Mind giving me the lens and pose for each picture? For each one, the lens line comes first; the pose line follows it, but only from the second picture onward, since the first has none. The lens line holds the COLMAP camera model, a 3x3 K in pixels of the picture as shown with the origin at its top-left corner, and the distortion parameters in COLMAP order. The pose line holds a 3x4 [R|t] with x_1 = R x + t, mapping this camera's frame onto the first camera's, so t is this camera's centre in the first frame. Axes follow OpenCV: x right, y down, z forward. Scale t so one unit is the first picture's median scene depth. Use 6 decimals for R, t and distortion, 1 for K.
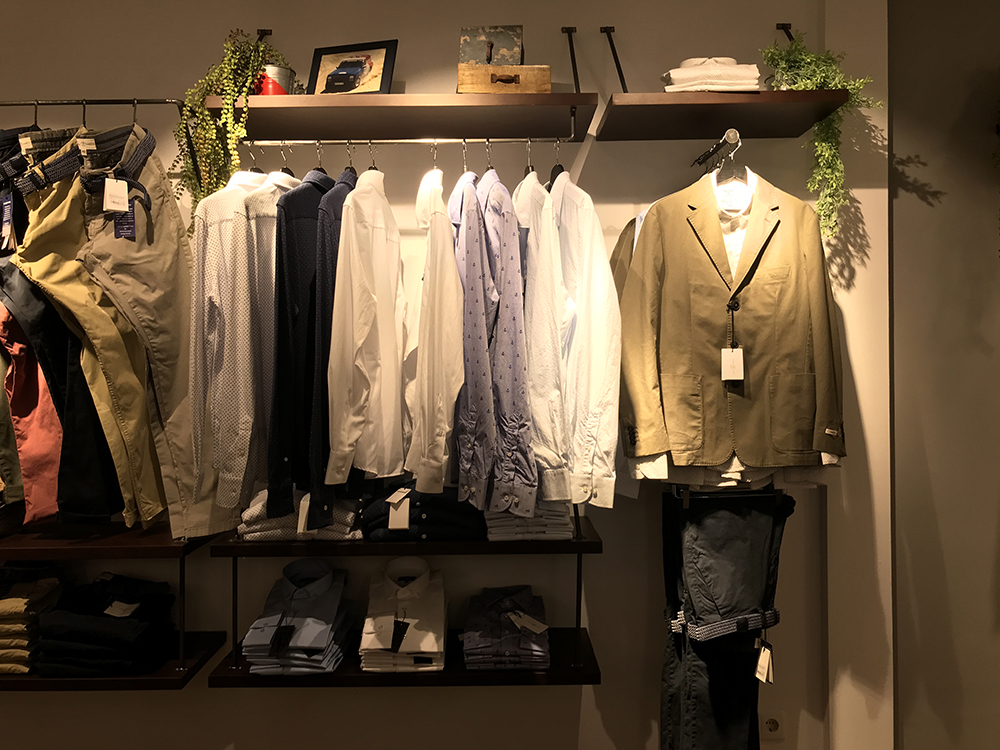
lens RADIAL K [[797.8, 0, 496.8], [0, 797.8, 376.4], [0, 0, 1]] dist [0.023857, -0.034037]
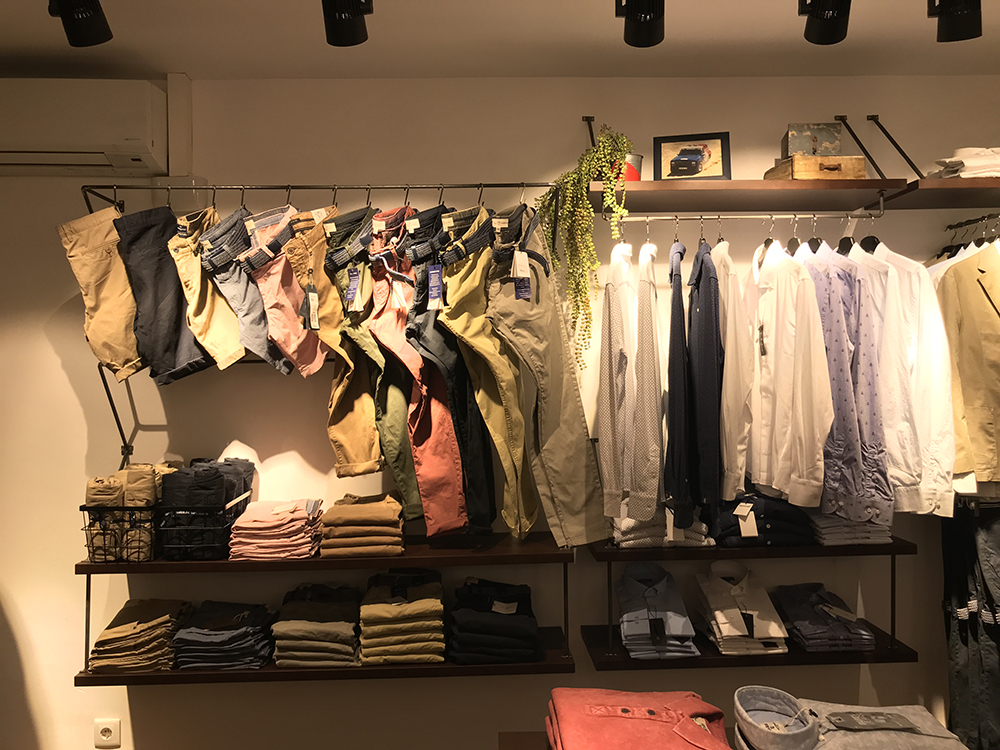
lens RADIAL K [[797.8, 0, 504.0], [0, 797.8, 370.7], [0, 0, 1]] dist [0.023857, -0.034037]
pose [[0.999420, -0.008253, 0.033044, -0.533530], [0.008772, 0.999840, -0.015591, -0.045002], [-0.032910, 0.015872, 0.999332, -0.205572]]
